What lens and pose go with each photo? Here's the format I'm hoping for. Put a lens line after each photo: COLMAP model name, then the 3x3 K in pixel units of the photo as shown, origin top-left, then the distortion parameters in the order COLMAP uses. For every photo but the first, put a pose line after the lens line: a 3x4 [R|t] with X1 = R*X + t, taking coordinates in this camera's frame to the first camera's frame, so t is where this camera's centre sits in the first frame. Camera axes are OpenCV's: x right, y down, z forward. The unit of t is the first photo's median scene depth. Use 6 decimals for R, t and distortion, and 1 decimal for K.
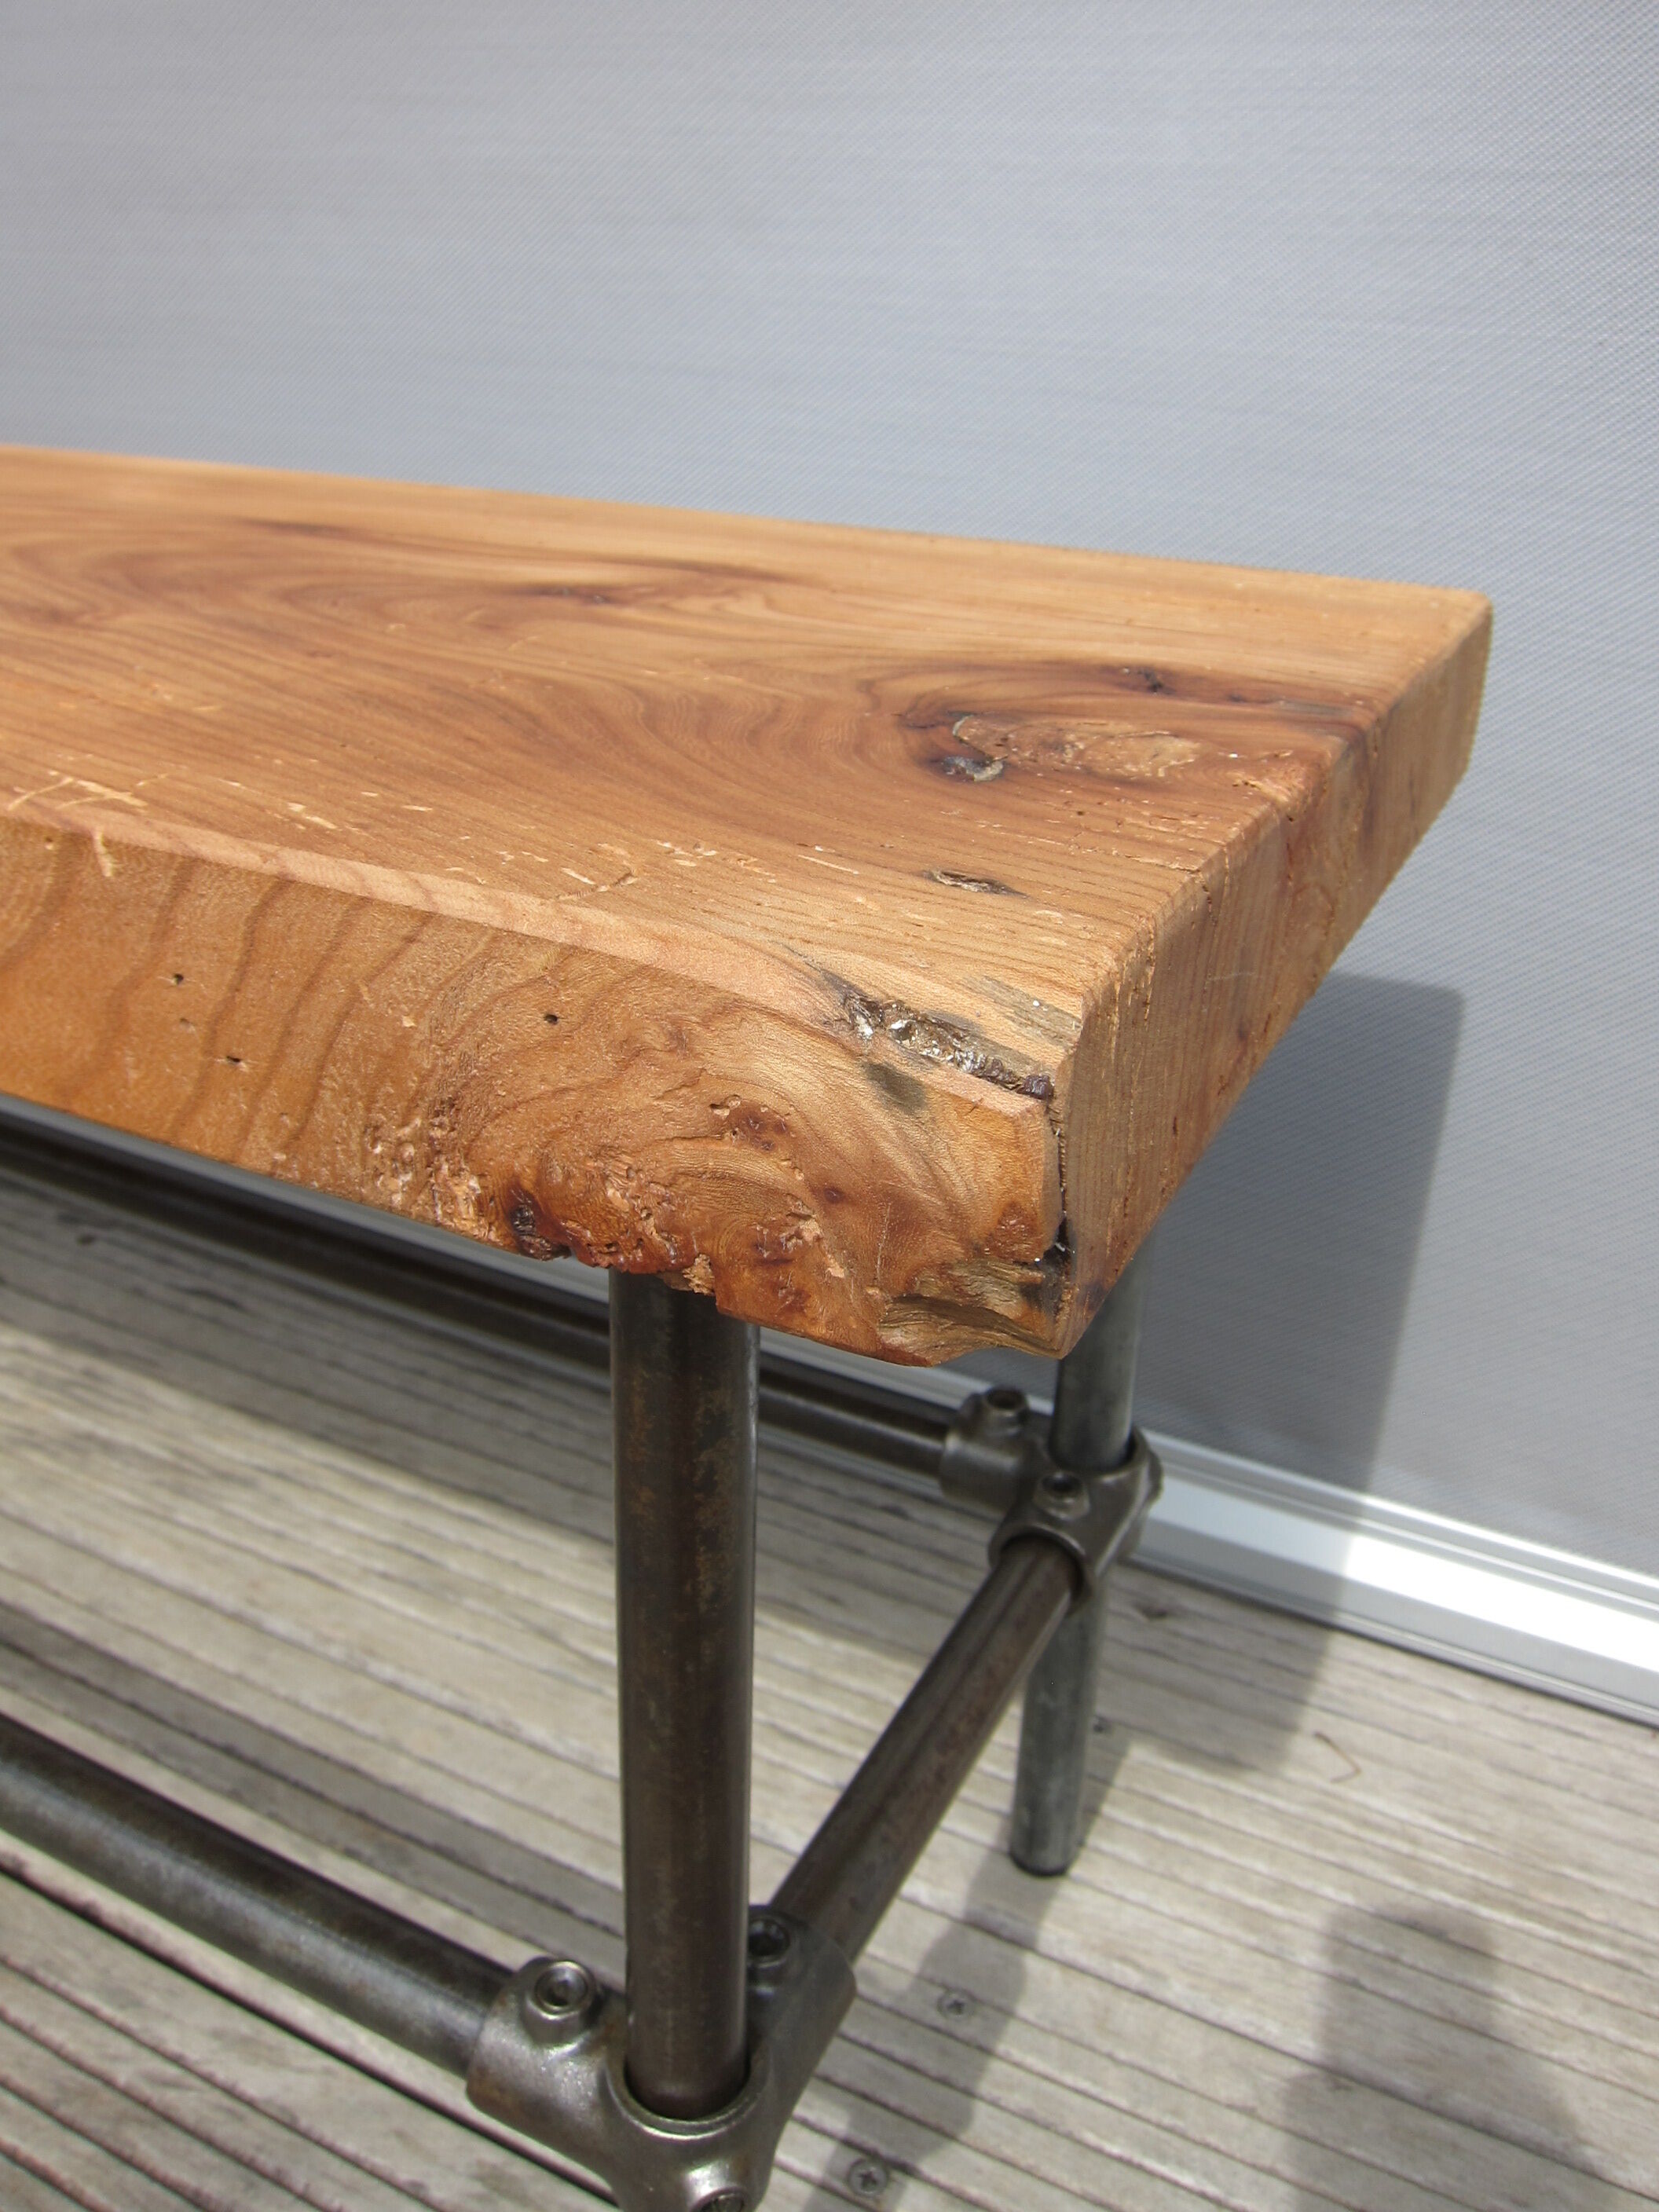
lens RADIAL K [[1902.0, 0, 829.5], [0, 1902.0, 1106.0], [0, 0, 1]] dist [-0.042141, 0.000011]
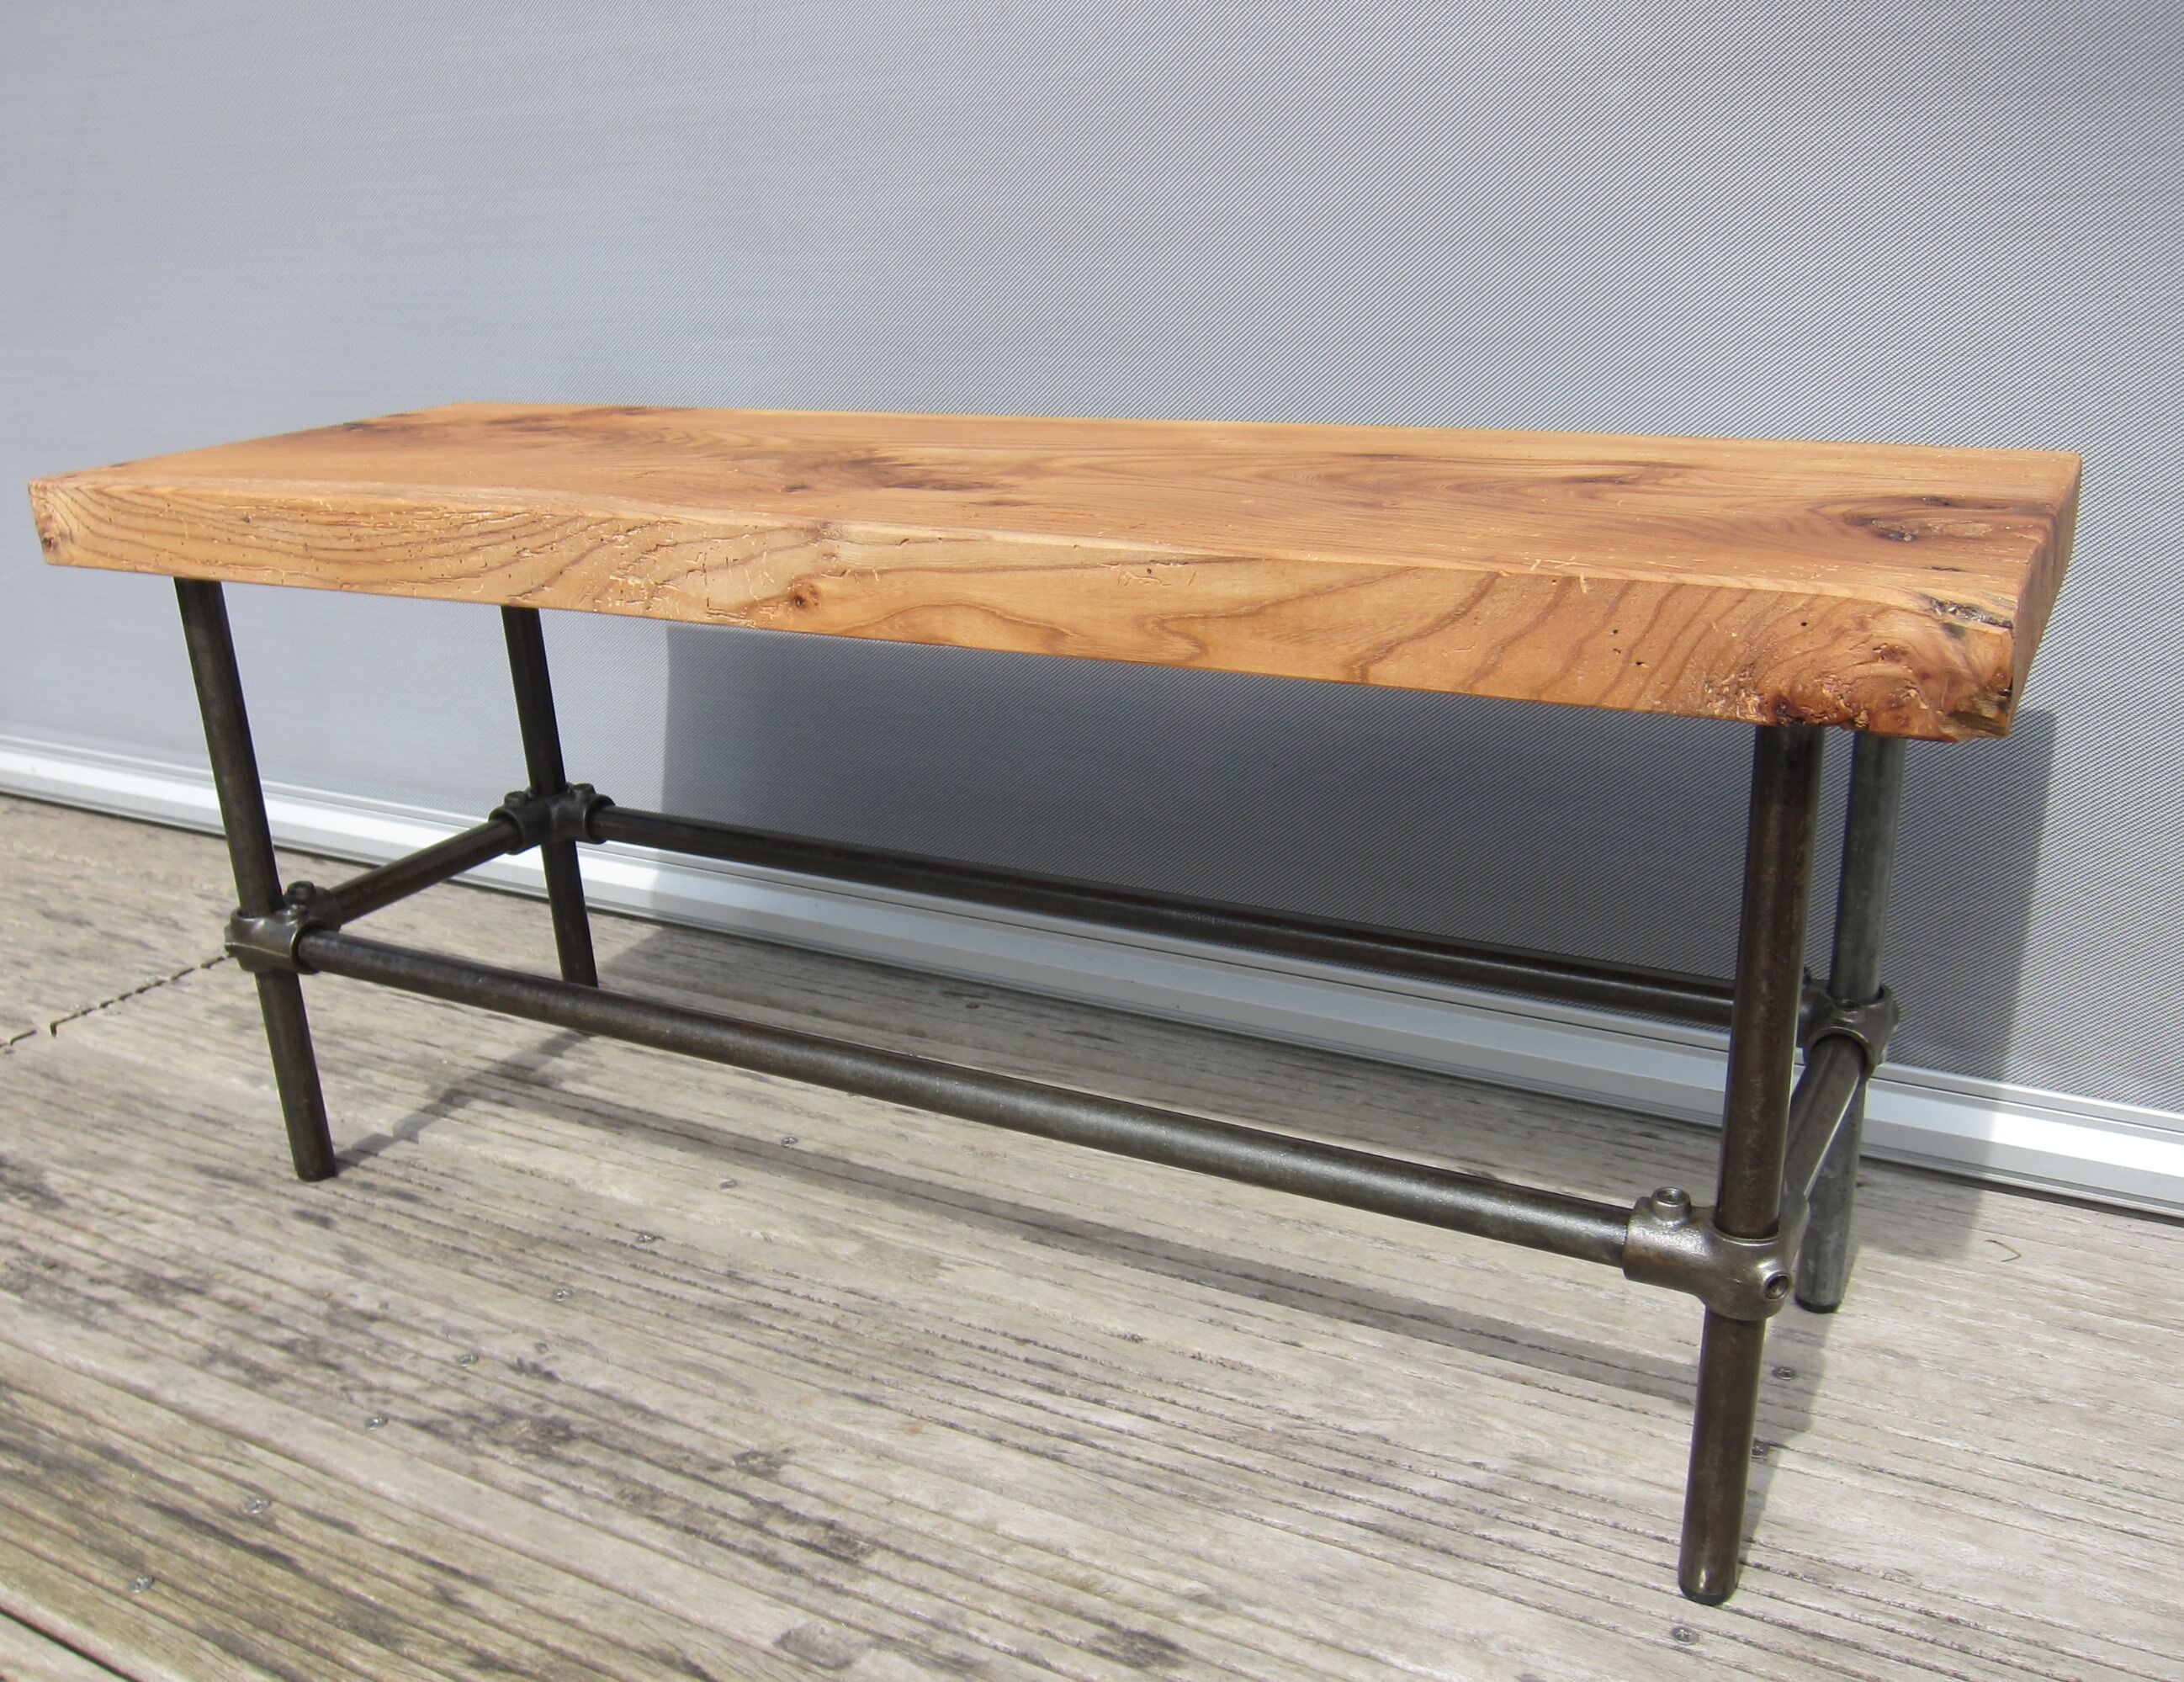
lens RADIAL K [[2059.0, 0, 1095.6], [0, 2059.0, 940.3], [0, 0, 1]] dist [-0.067116, 0.003528]
pose [[0.996476, -0.056187, -0.062277, -0.897631], [0.052579, 0.996923, -0.058133, 0.466028], [0.065352, 0.054654, 0.996364, -1.735237]]
